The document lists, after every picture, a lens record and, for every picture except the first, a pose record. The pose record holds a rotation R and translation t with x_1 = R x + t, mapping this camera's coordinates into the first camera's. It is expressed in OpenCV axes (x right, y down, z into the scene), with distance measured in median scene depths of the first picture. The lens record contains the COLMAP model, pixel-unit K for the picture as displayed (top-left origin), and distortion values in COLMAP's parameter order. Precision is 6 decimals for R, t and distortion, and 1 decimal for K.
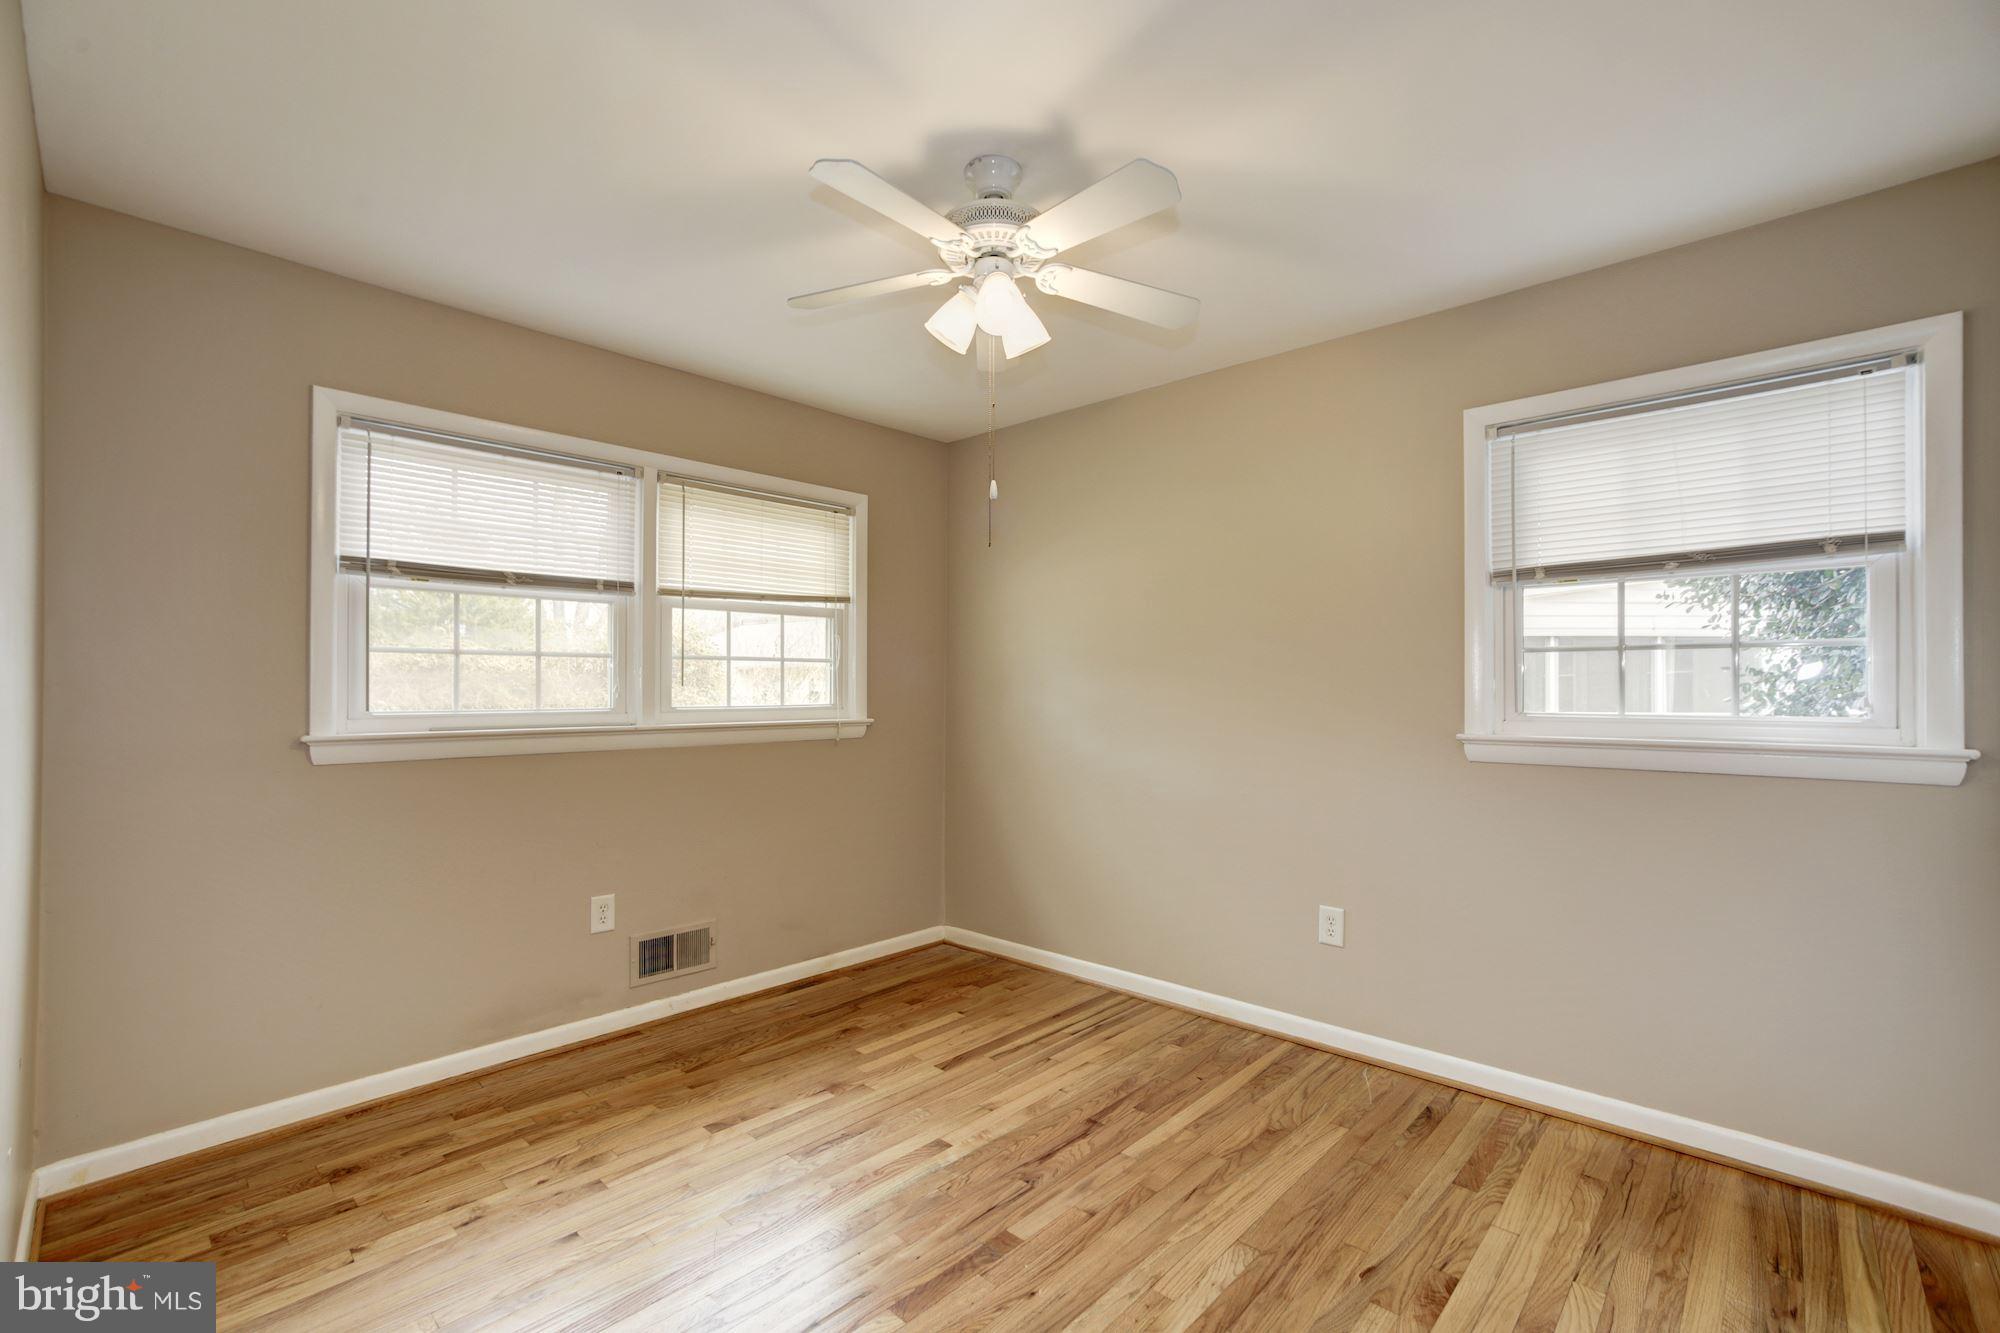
lens RADIAL K [[862.4, 0, 992.8], [0, 862.4, 676.5], [0, 0, 1]] dist [-0.040059, 0.017996]
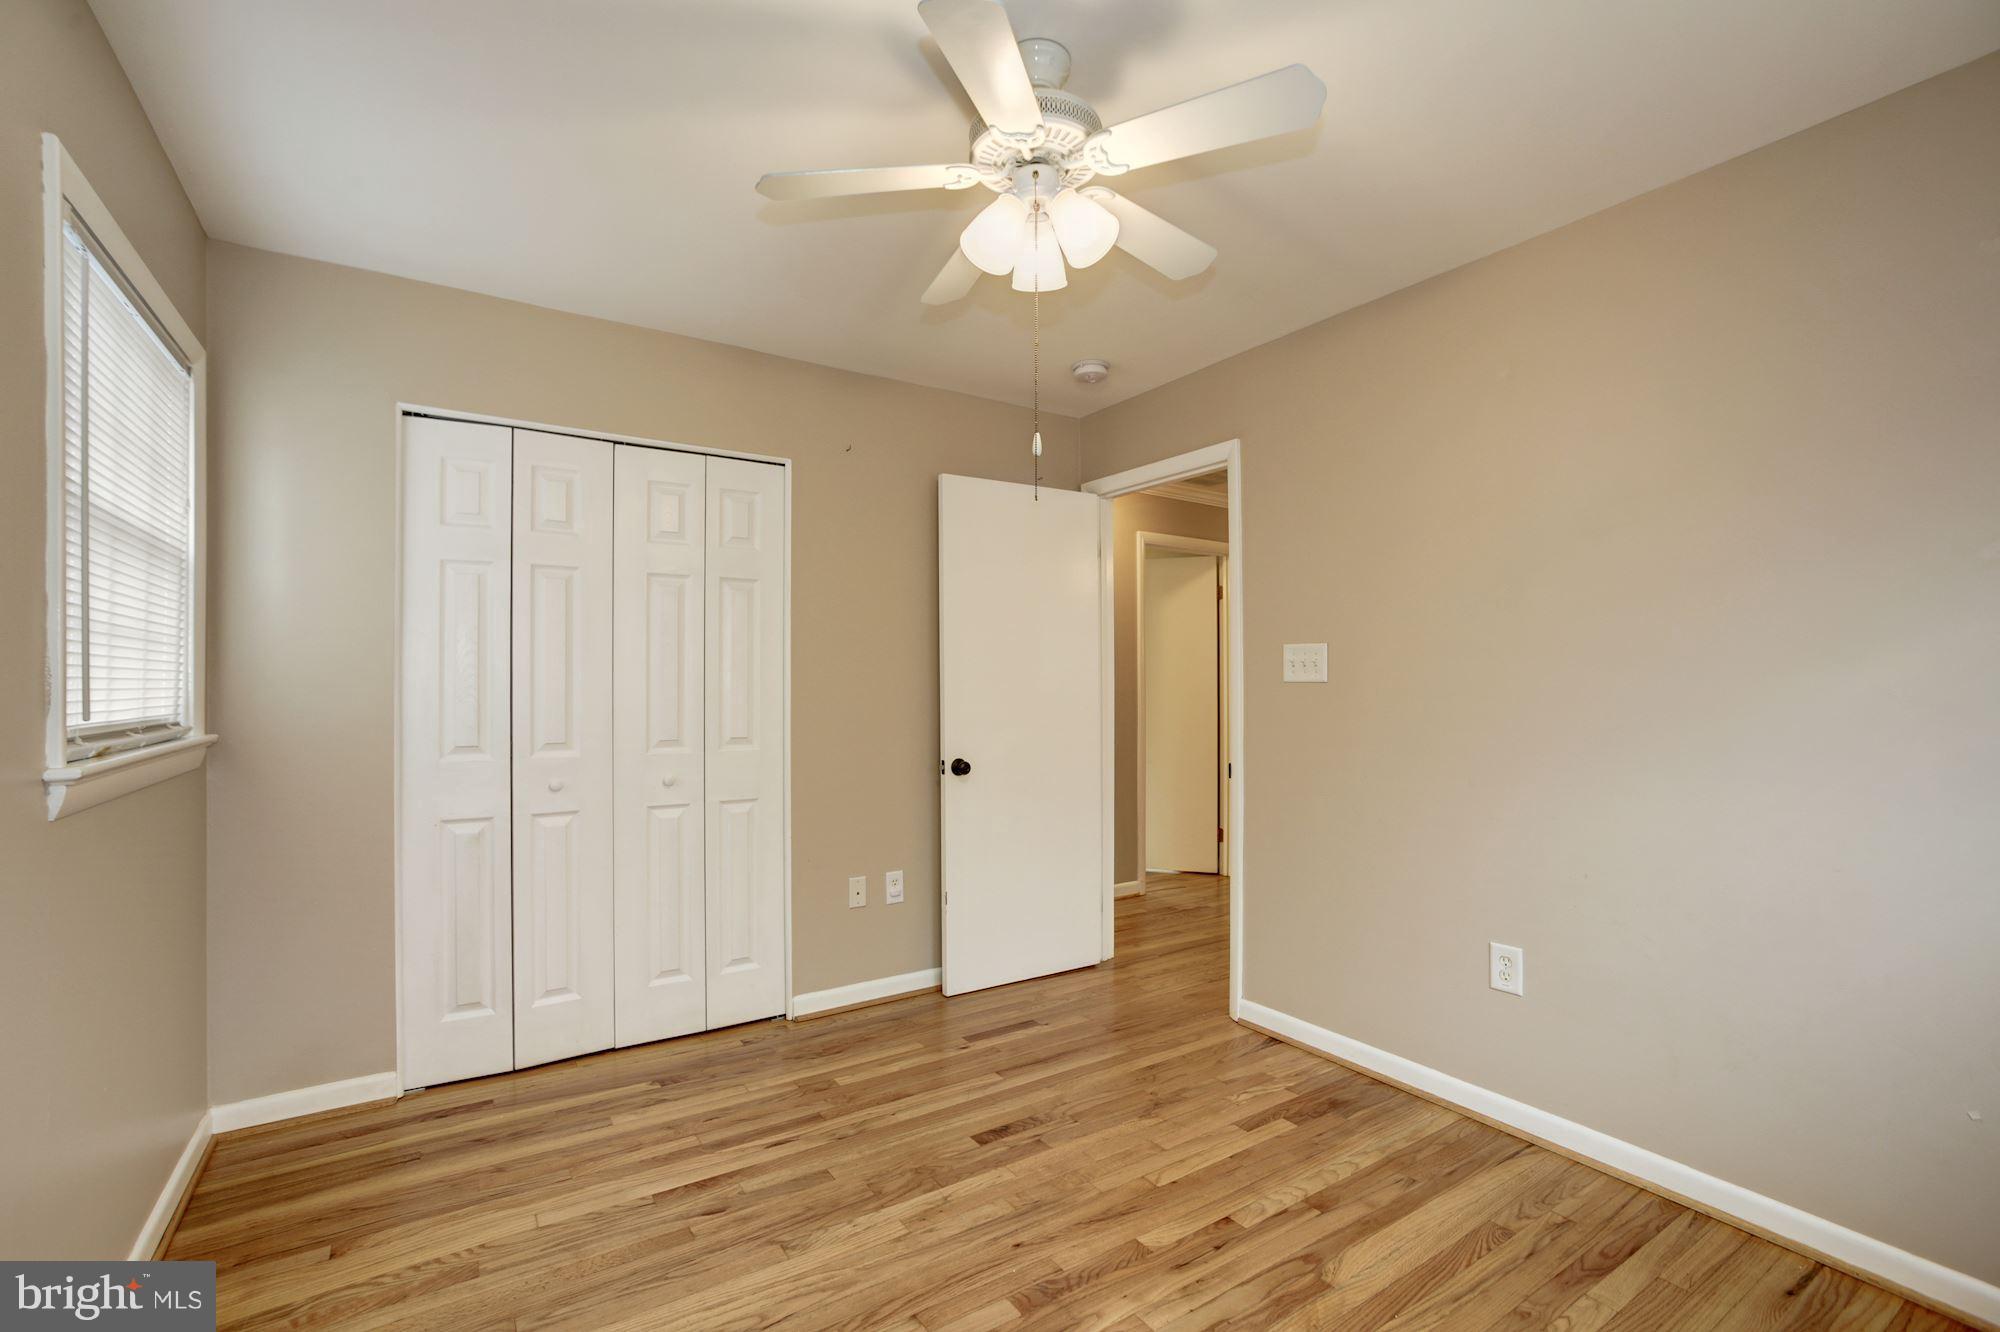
lens RADIAL K [[862.4, 0, 992.8], [0, 862.4, 676.0], [0, 0, 1]] dist [-0.040059, 0.017996]
pose [[-0.972458, 0.000165, 0.233077, -0.129776], [-0.002600, 0.999930, -0.011559, 0.014475], [-0.233062, -0.011847, -0.972390, 1.544442]]
